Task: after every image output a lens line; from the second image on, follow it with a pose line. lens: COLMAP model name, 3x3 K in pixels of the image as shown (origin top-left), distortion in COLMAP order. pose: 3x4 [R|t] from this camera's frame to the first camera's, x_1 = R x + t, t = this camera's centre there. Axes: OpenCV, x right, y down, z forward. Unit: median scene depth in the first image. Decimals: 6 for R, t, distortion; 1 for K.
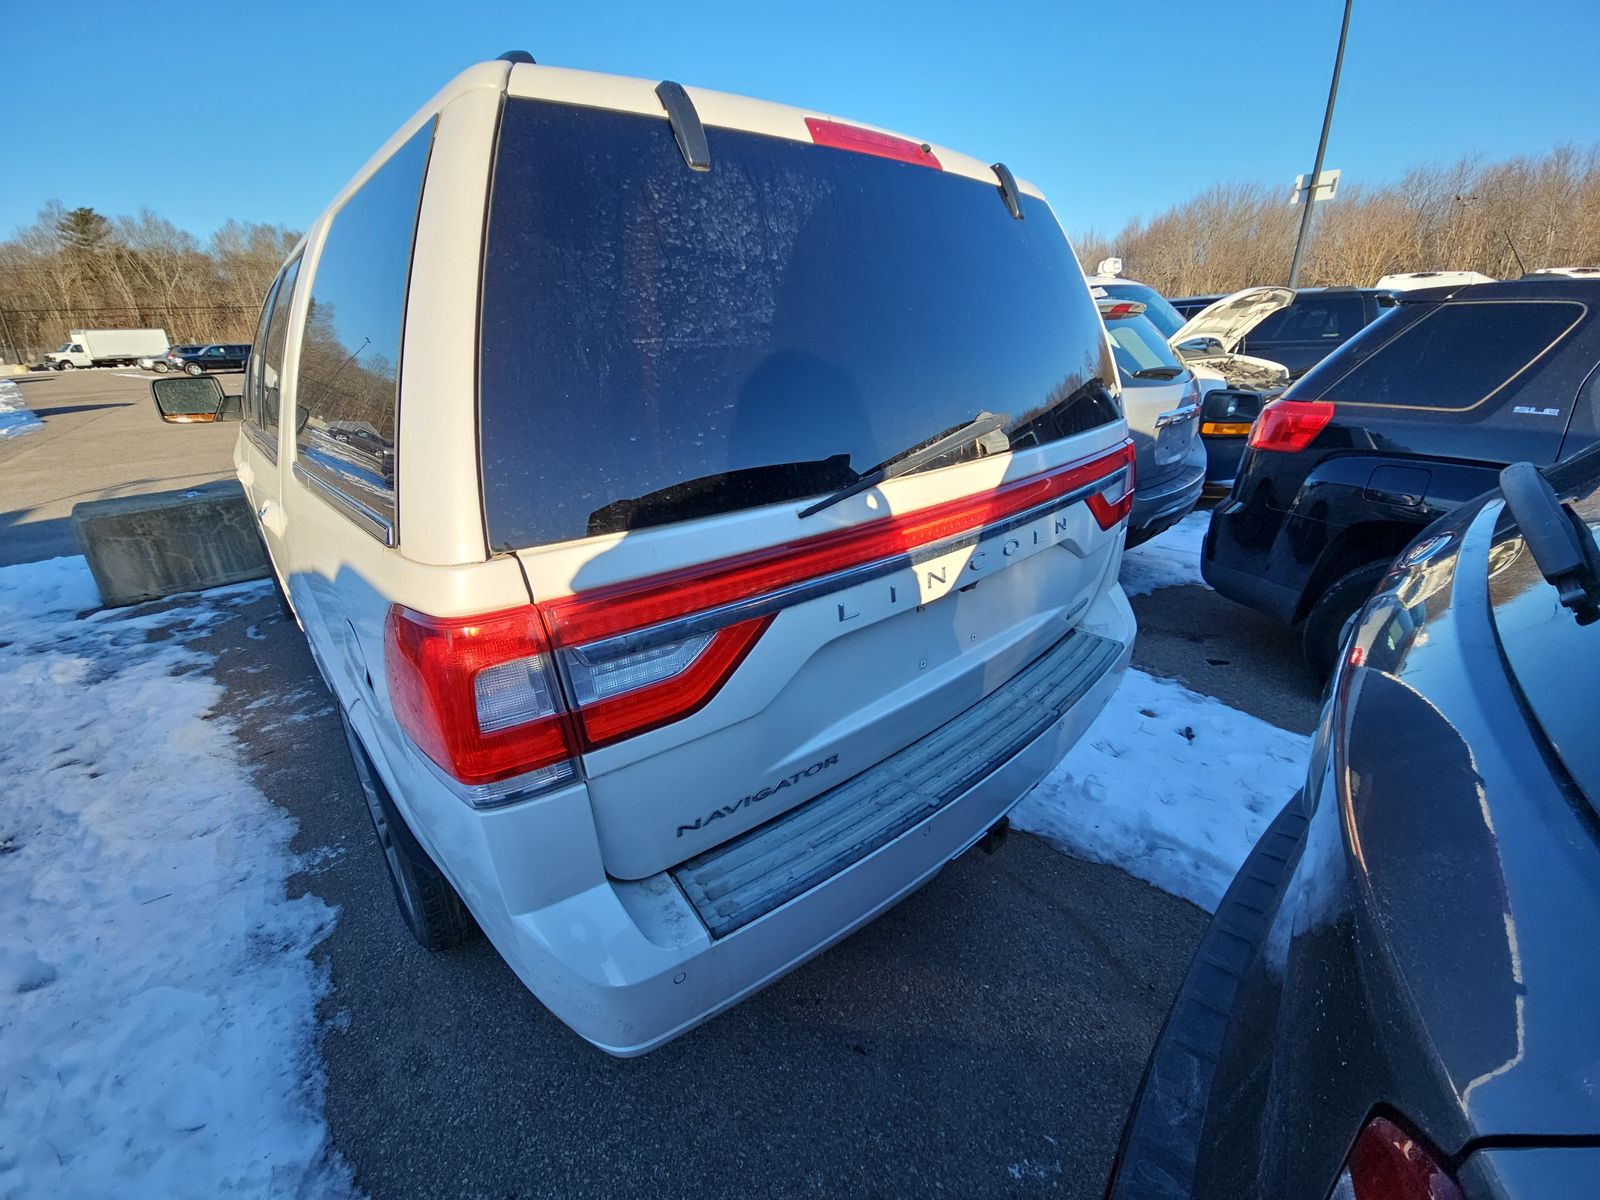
lens RADIAL K [[654.7, 0, 798.1], [0, 654.7, 595.8], [0, 0, 1]] dist [0.011374, -0.011215]
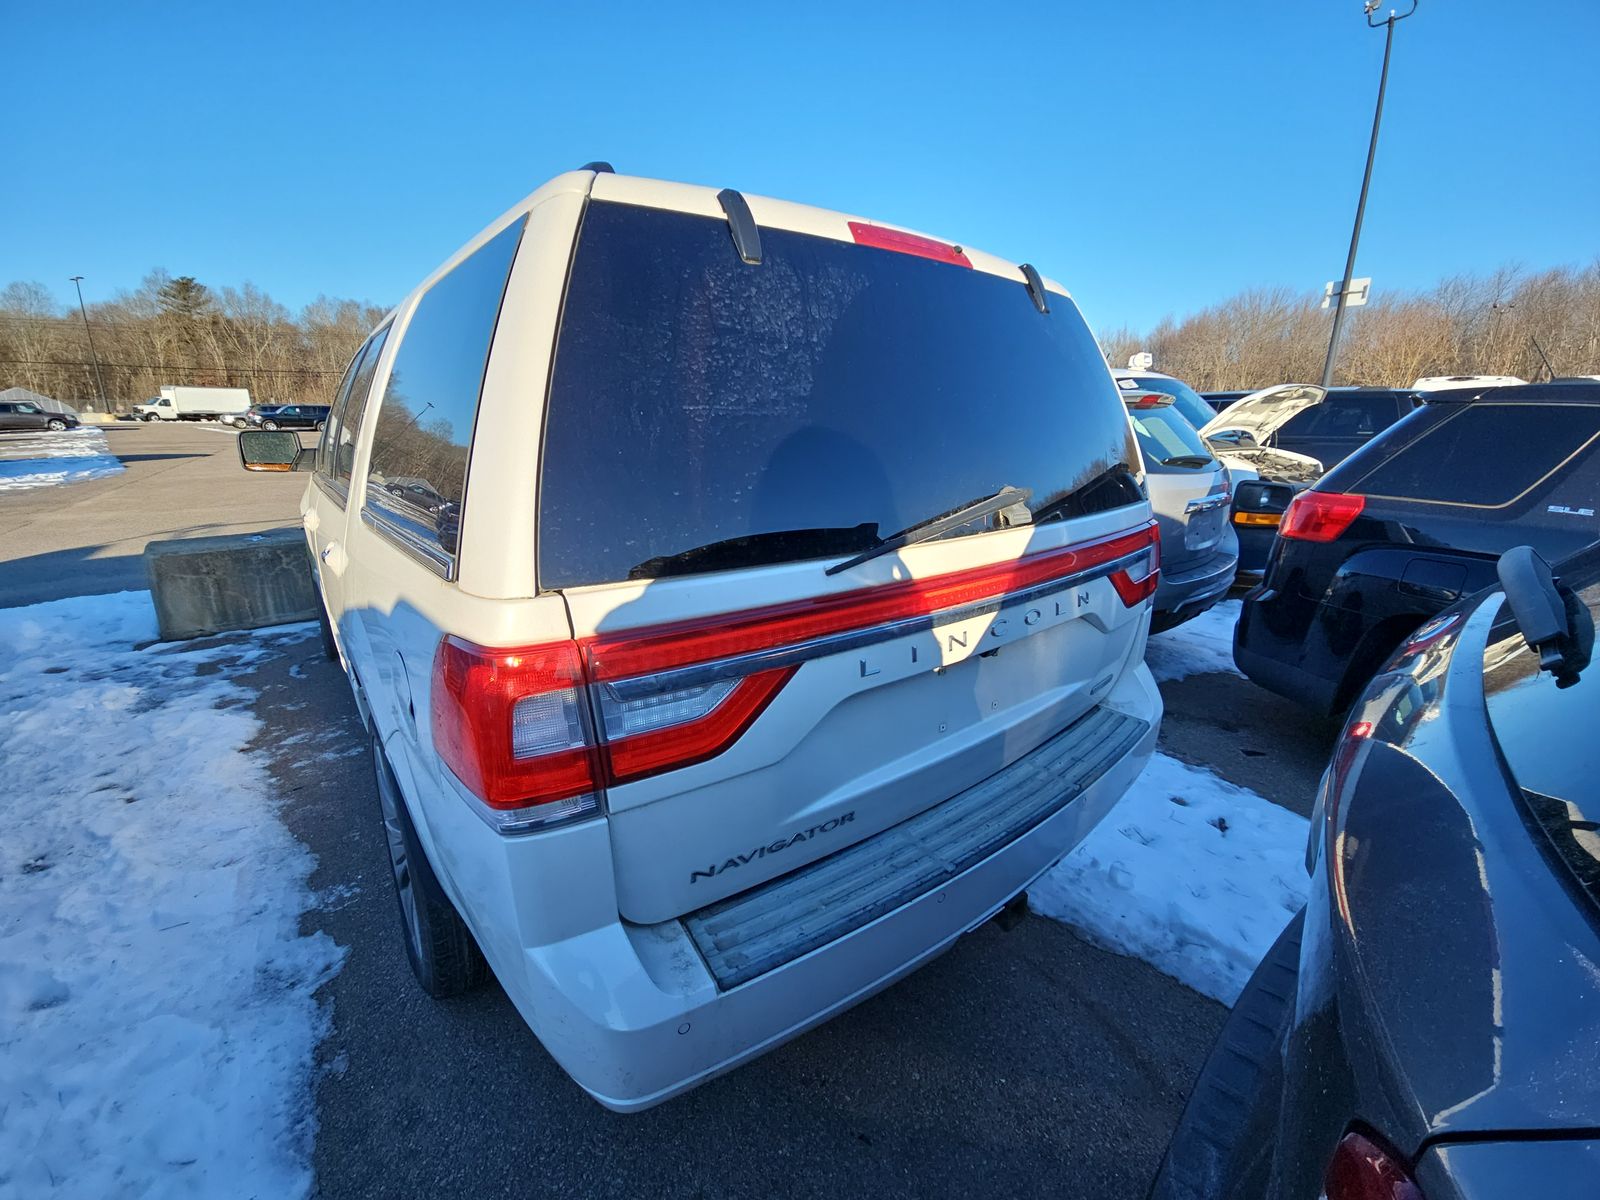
lens RADIAL K [[654.7, 0, 798.9], [0, 654.7, 594.9], [0, 0, 1]] dist [0.011374, -0.011215]
pose [[0.997950, 0.046649, -0.043806, 0.002824], [-0.051169, 0.992779, -0.108499, 0.015080], [0.038428, 0.110518, 0.993131, -0.023077]]
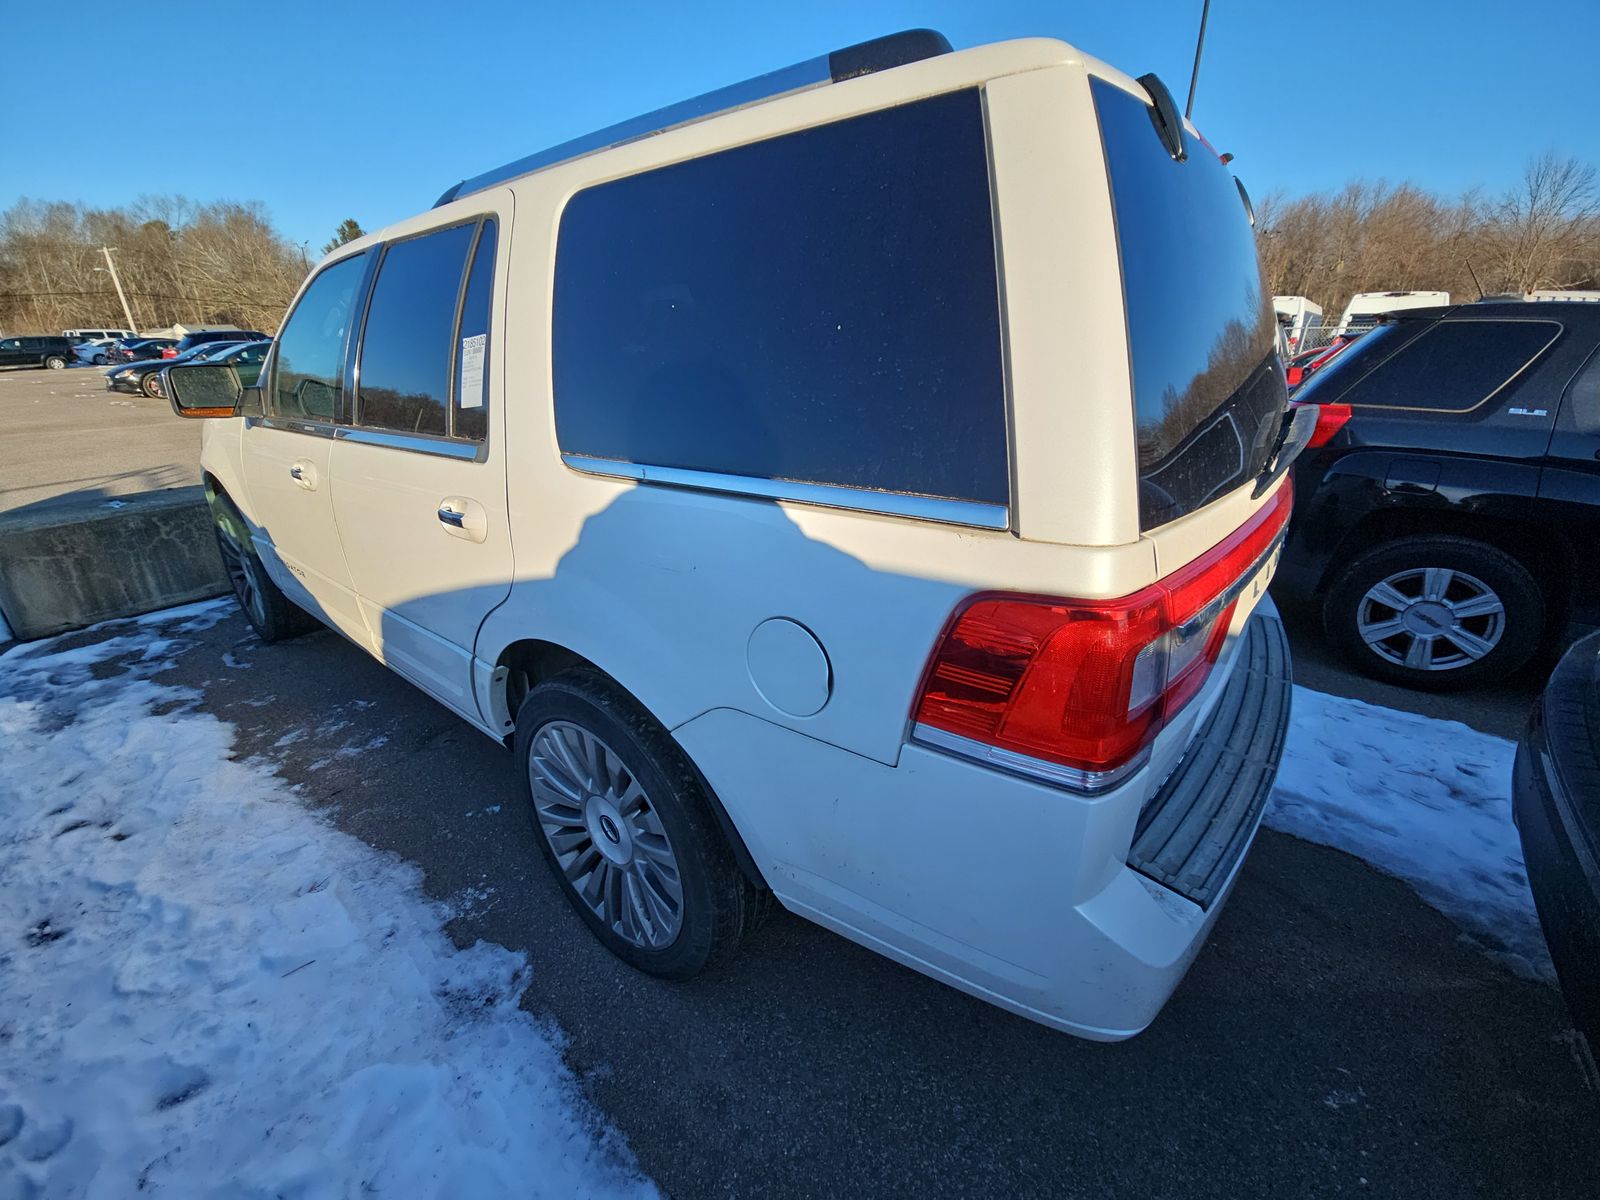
lens RADIAL K [[654.7, 0, 795.0], [0, 654.7, 595.7], [0, 0, 1]] dist [0.011374, -0.011215]
pose [[0.986181, -0.038532, 0.161129, -0.450763], [0.039680, 0.999205, -0.003911, 0.005320], [-0.160850, 0.010250, 0.986926, 0.043101]]
